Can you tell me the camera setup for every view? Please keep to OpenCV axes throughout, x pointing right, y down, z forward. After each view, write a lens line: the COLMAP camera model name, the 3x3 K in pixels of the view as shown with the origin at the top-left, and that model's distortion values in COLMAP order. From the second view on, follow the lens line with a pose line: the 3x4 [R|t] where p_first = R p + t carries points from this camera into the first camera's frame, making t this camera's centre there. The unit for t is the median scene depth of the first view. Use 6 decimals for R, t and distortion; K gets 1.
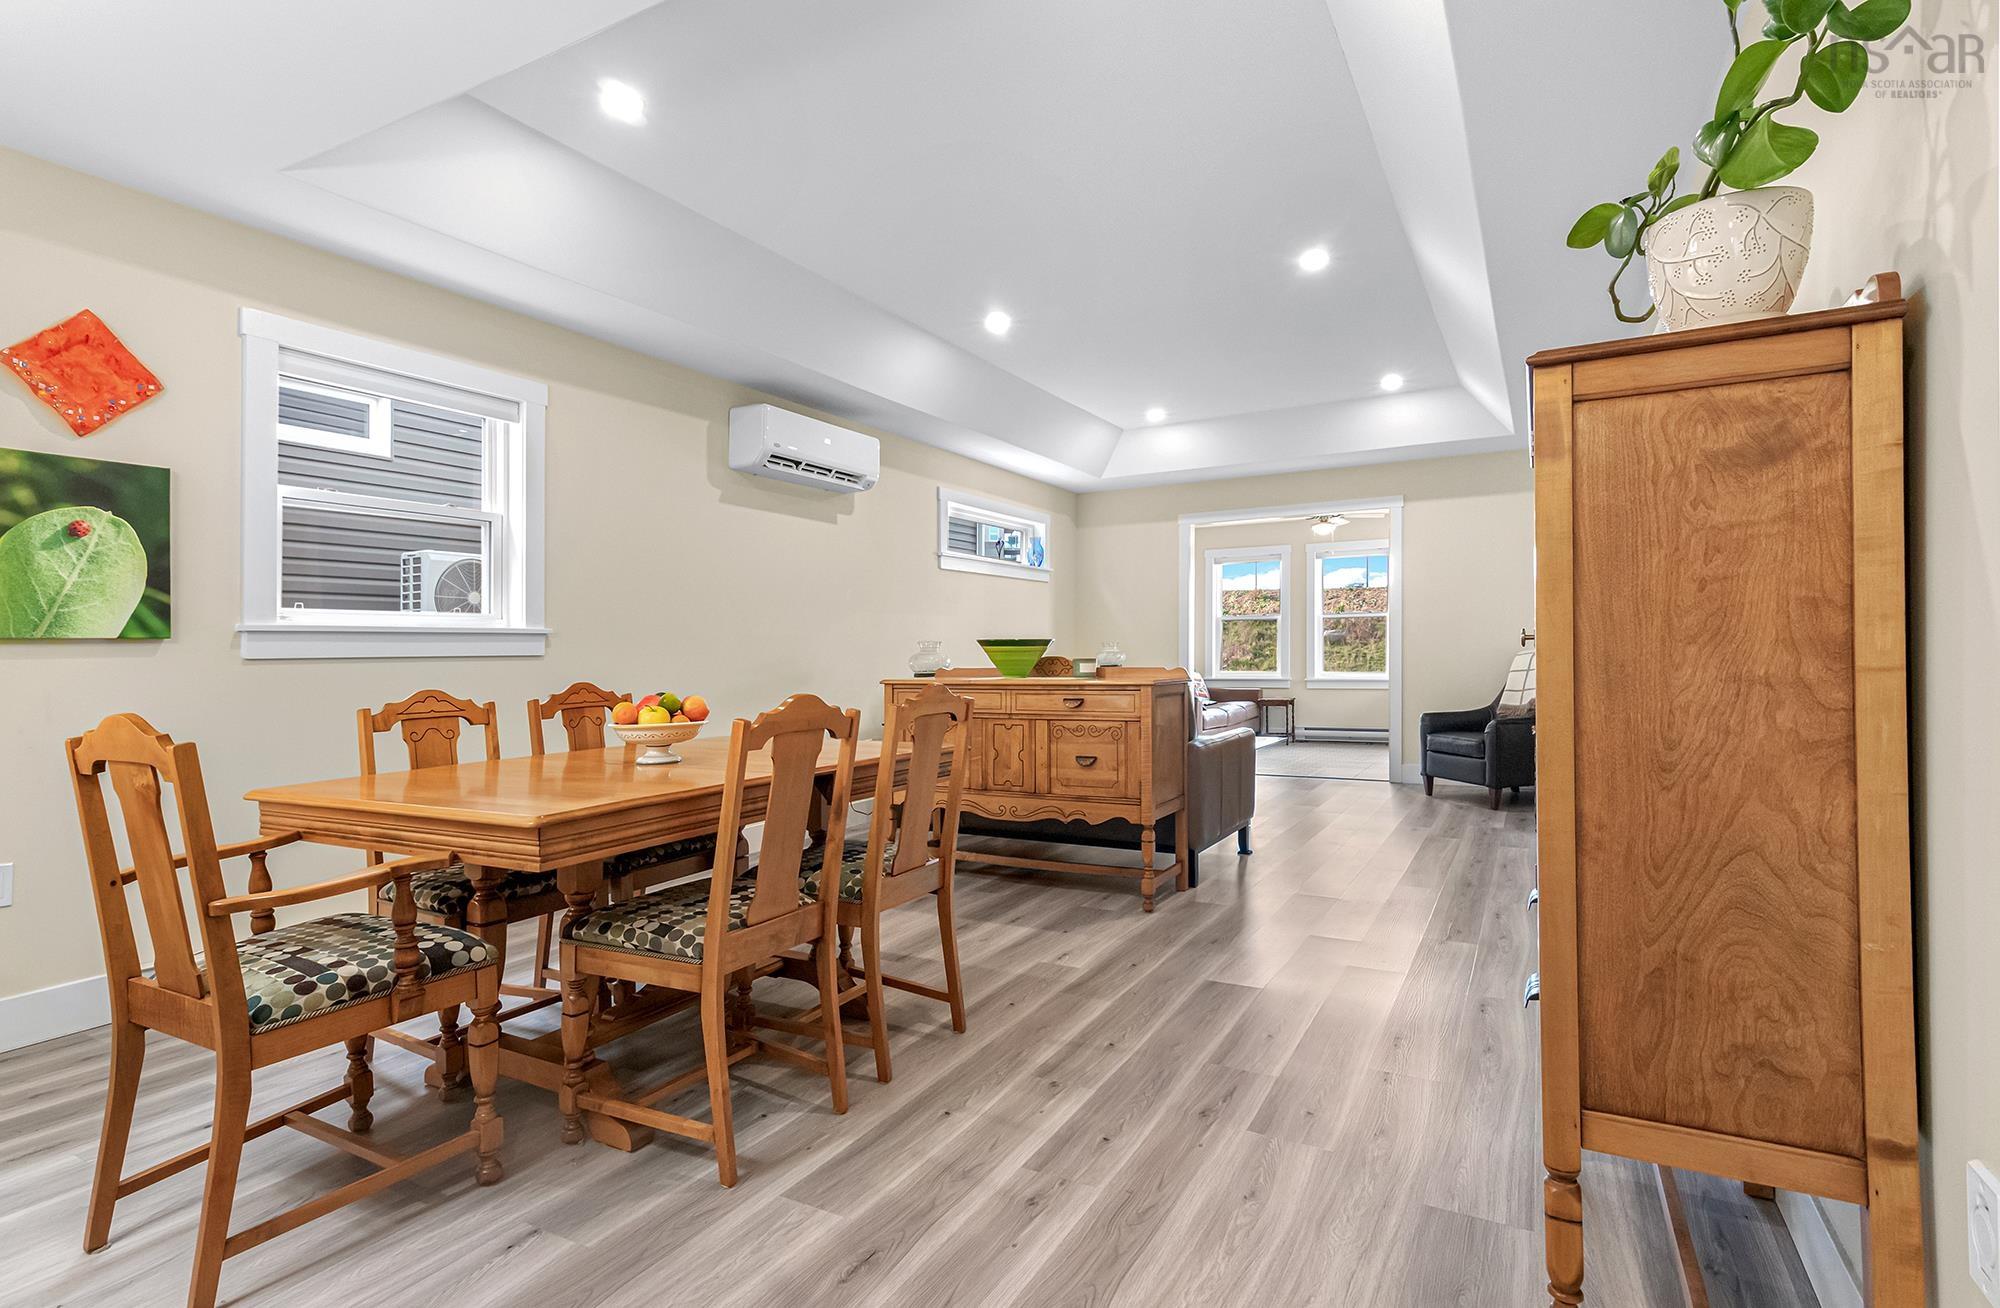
lens RADIAL K [[961.4, 0, 1021.2], [0, 961.4, 688.8], [0, 0, 1]] dist [-0.006857, -0.001927]
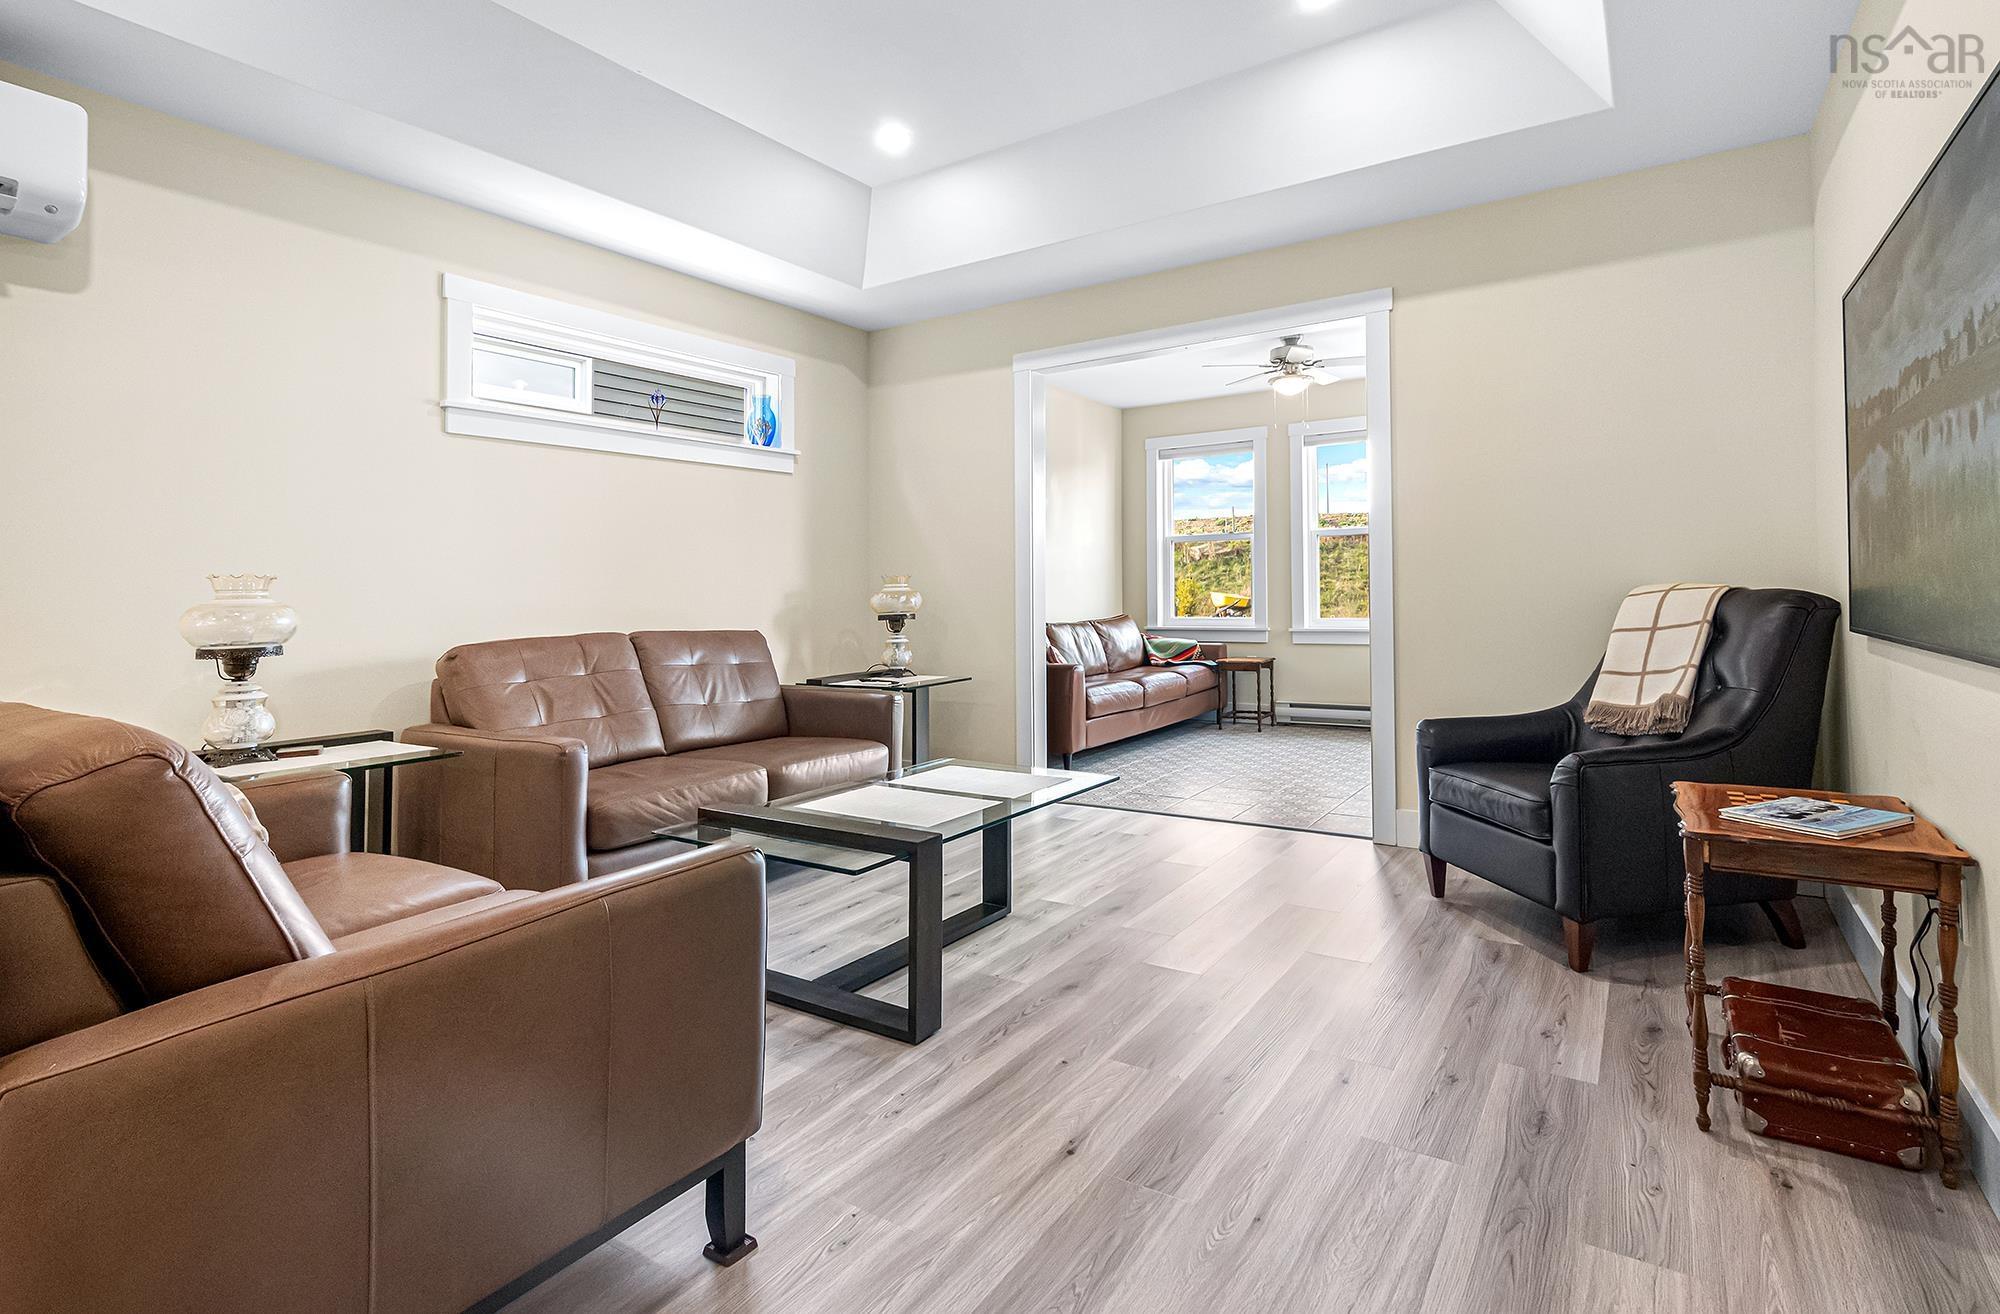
lens RADIAL K [[981.3, 0, 1039.0], [0, 981.3, 596.9], [0, 0, 1]] dist [0.015029, -0.000803]
pose [[0.998089, -0.004409, -0.061631, 0.216107], [0.002787, 0.999648, -0.026392, -0.019840], [0.061725, 0.026170, 0.997750, 0.417135]]
